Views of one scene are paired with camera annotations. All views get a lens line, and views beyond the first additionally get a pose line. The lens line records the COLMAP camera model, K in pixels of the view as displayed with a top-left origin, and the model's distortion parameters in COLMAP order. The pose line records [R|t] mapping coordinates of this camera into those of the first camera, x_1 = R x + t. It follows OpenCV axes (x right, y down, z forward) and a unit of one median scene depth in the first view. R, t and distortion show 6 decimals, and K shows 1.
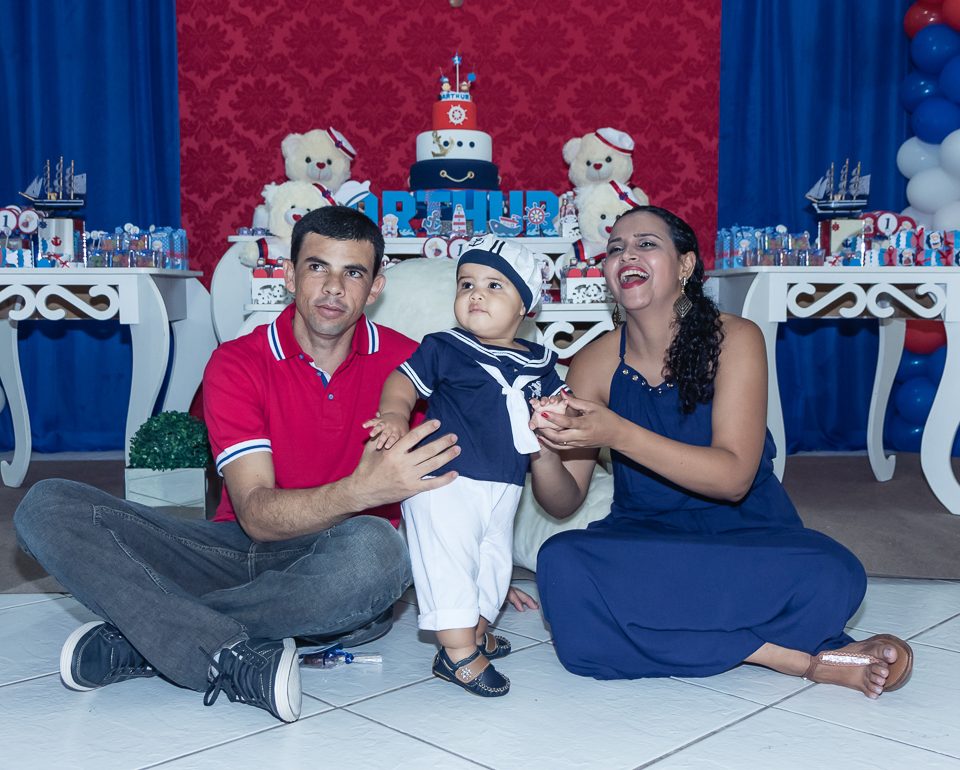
lens RADIAL K [[1150.0, 0, 507.3], [0, 1150.0, 388.9], [0, 0, 1]] dist [-0.001733, 0.034232]
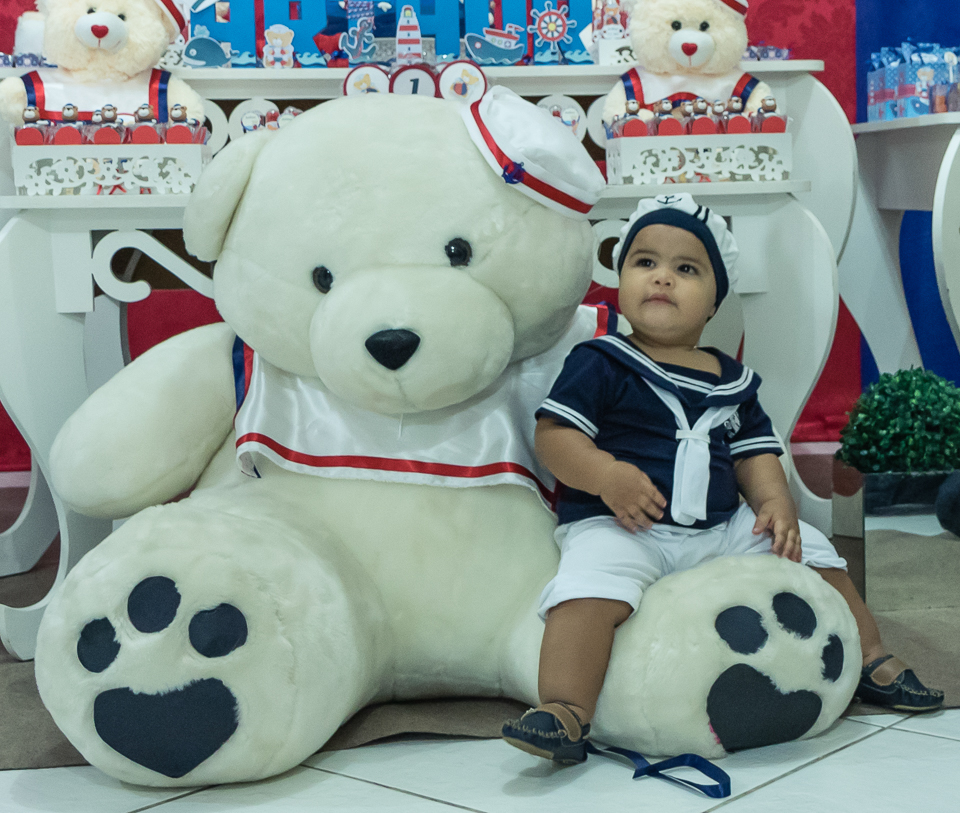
lens RADIAL K [[1611.2, 0, 565.6], [0, 1611.2, 350.8], [0, 0, 1]] dist [0.008602, -0.109858]
pose [[0.993931, -0.027371, 0.106544, -0.051783], [0.025931, 0.999553, 0.014872, -0.008370], [-0.106903, -0.012019, 0.994197, 0.236033]]
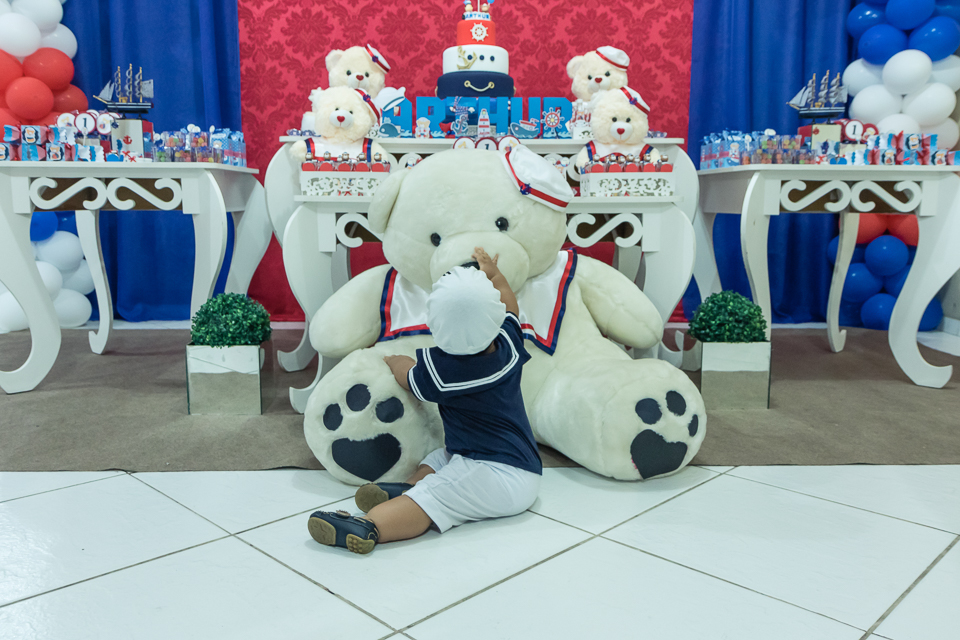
lens RADIAL K [[810.0, 0, 480.0], [0, 810.0, 320.0], [0, 0, 1]] dist [0.006465, 0.001167]
pose [[0.999977, 0.005827, -0.003586, -0.040498], [-0.005577, 0.997797, 0.066103, -0.006399], [0.003964, -0.066082, 0.997806, 0.187942]]
